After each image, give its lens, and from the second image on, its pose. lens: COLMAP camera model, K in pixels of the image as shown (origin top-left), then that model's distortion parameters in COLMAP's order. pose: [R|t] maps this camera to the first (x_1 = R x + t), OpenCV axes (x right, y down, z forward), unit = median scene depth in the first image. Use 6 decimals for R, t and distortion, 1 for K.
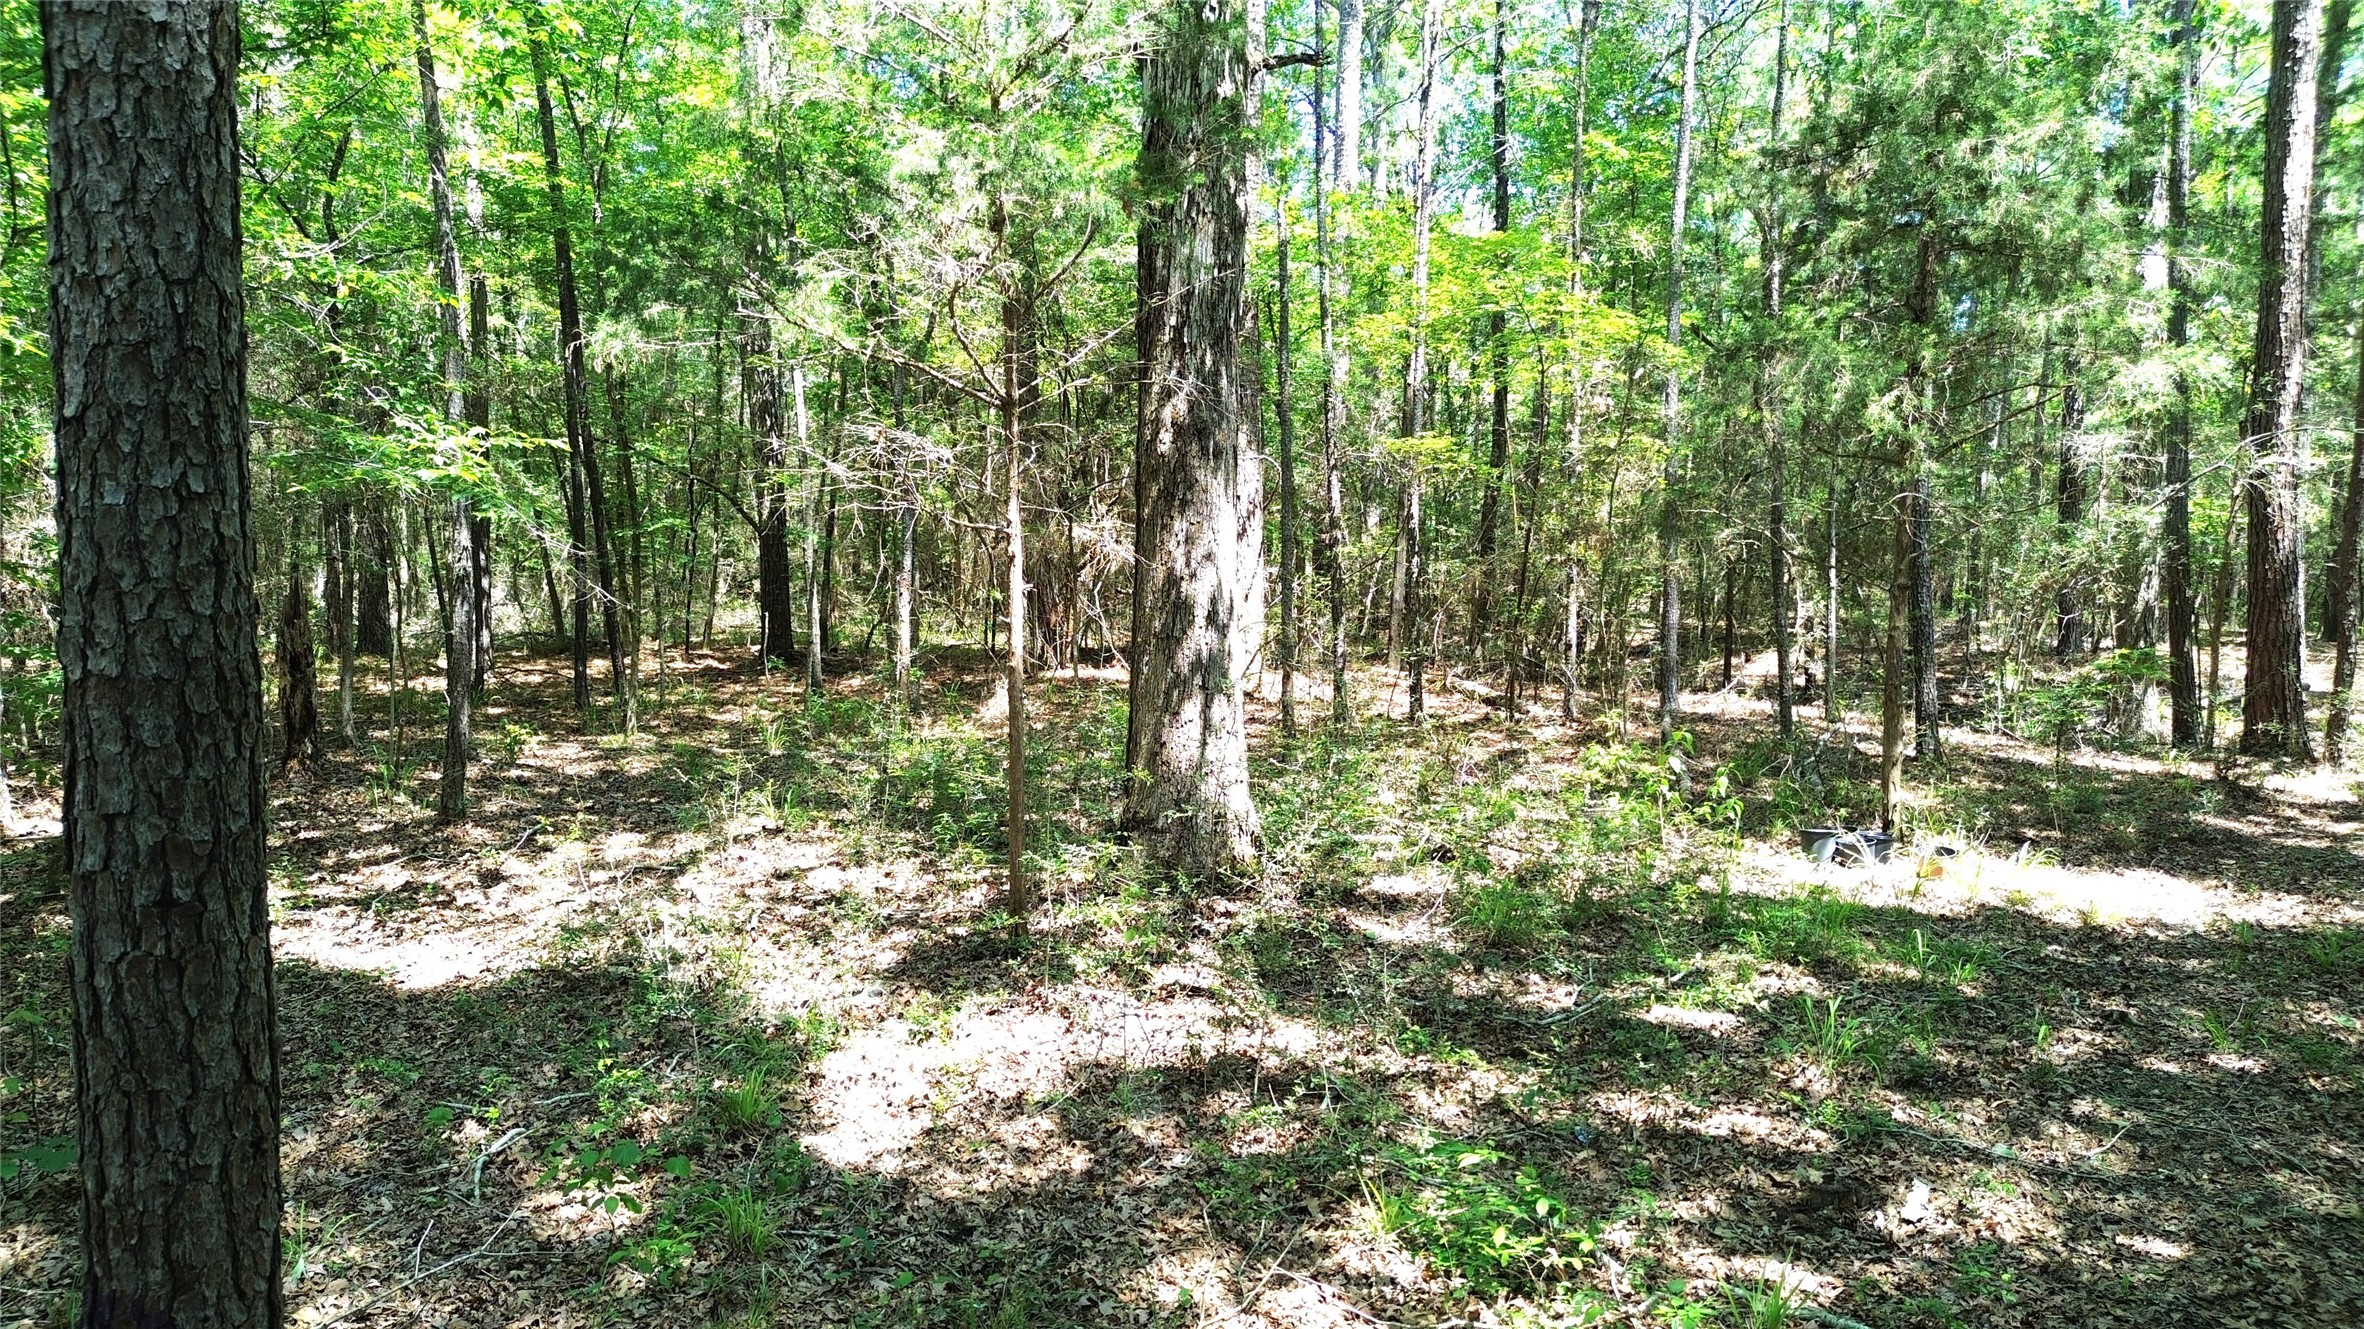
lens RADIAL K [[1690.8, 0, 1184.9], [0, 1690.8, 670.2], [0, 0, 1]] dist [0.074686, -0.067981]
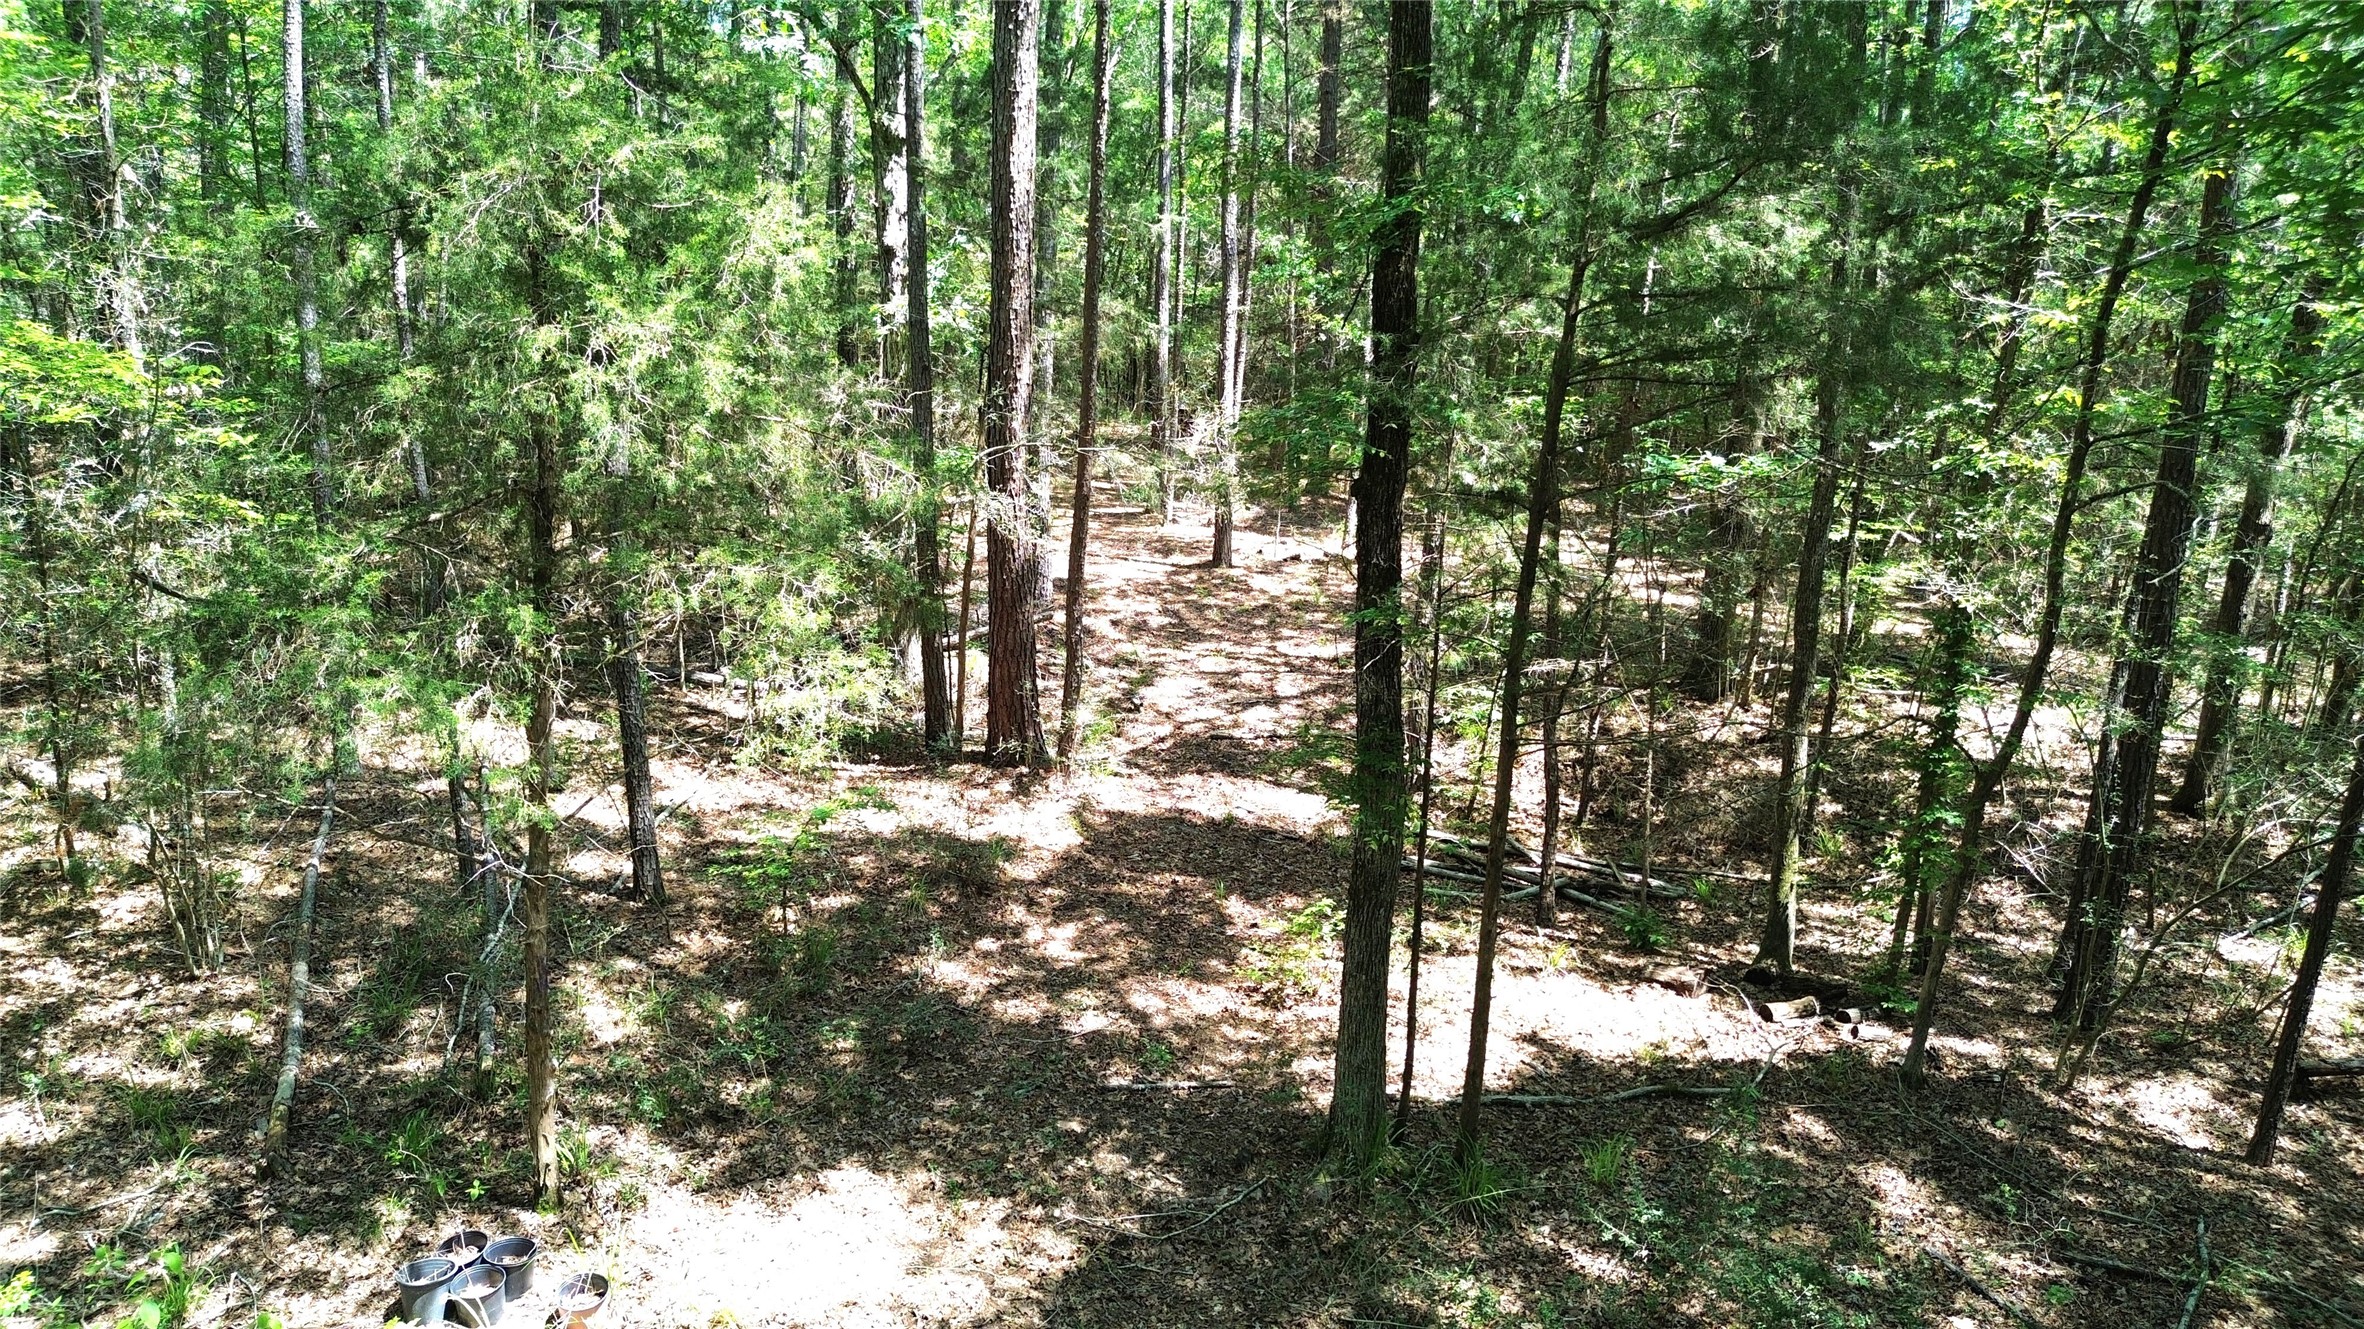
lens RADIAL K [[1690.8, 0, 1182.4], [0, 1690.8, 665.7], [0, 0, 1]] dist [0.074686, -0.067981]
pose [[0.803753, -0.107993, 0.585081, 0.249120], [-0.005436, 0.982015, 0.188727, -0.299886], [-0.594939, -0.154870, 0.788710, 0.316732]]
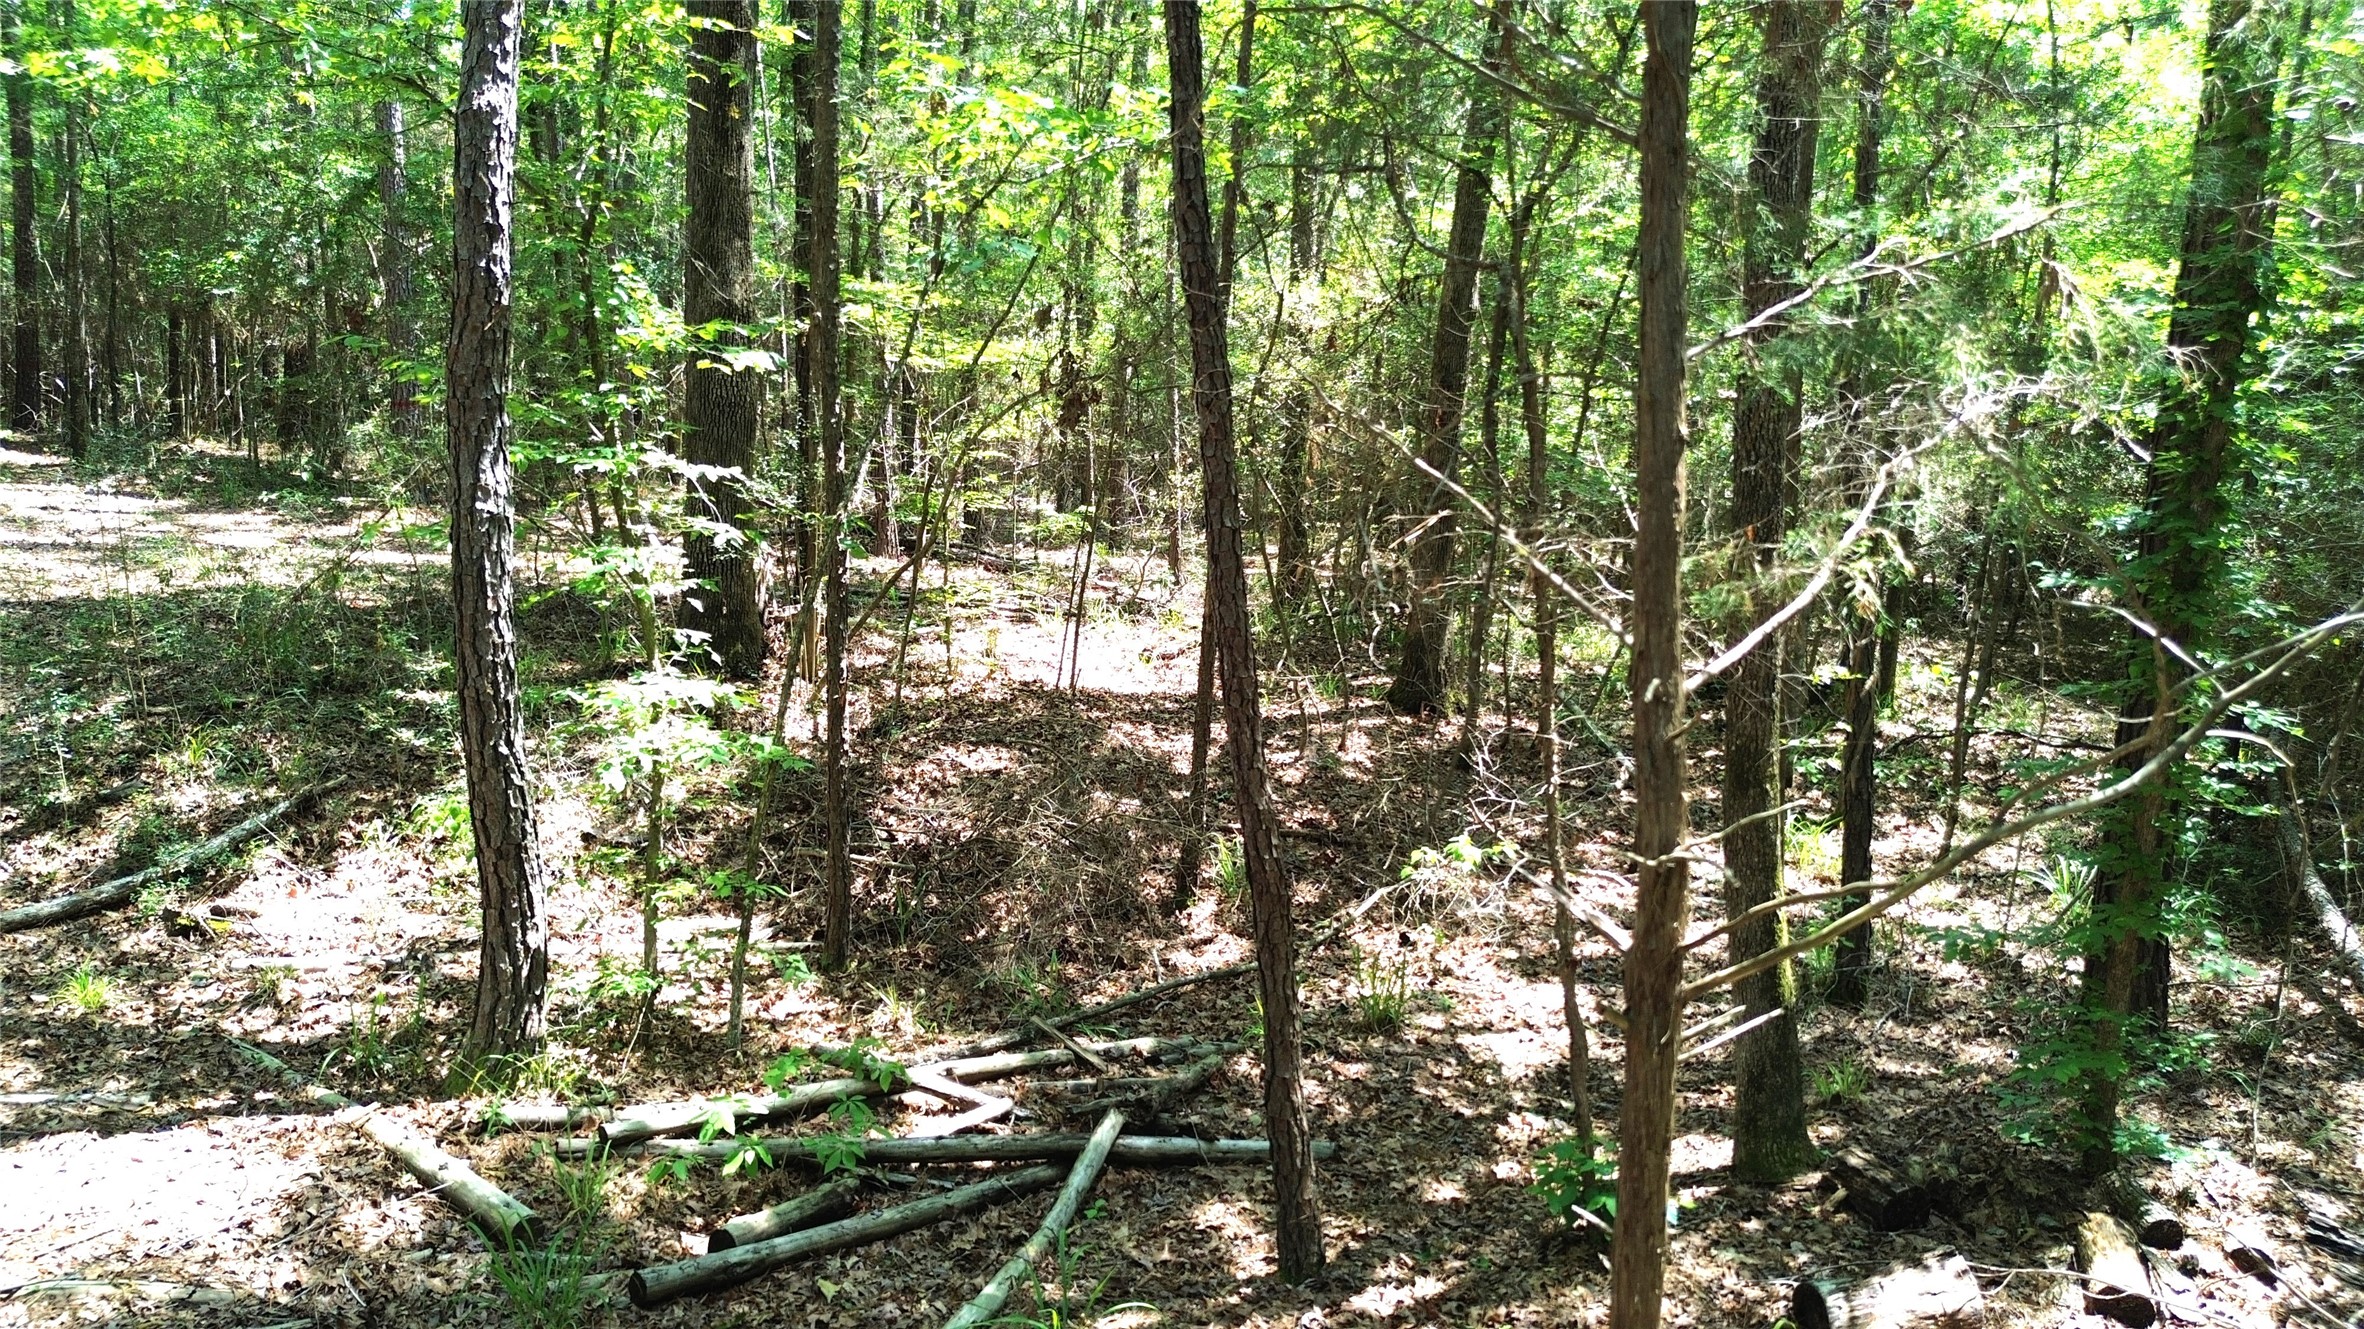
lens RADIAL K [[1690.8, 0, 1198.3], [0, 1690.8, 670.4], [0, 0, 1]] dist [0.074686, -0.067981]
pose [[-0.014266, -0.173774, 0.984682, 0.814397], [-0.002621, 0.984786, 0.173754, -0.090052], [-0.999895, -0.000102, -0.014505, 1.204155]]
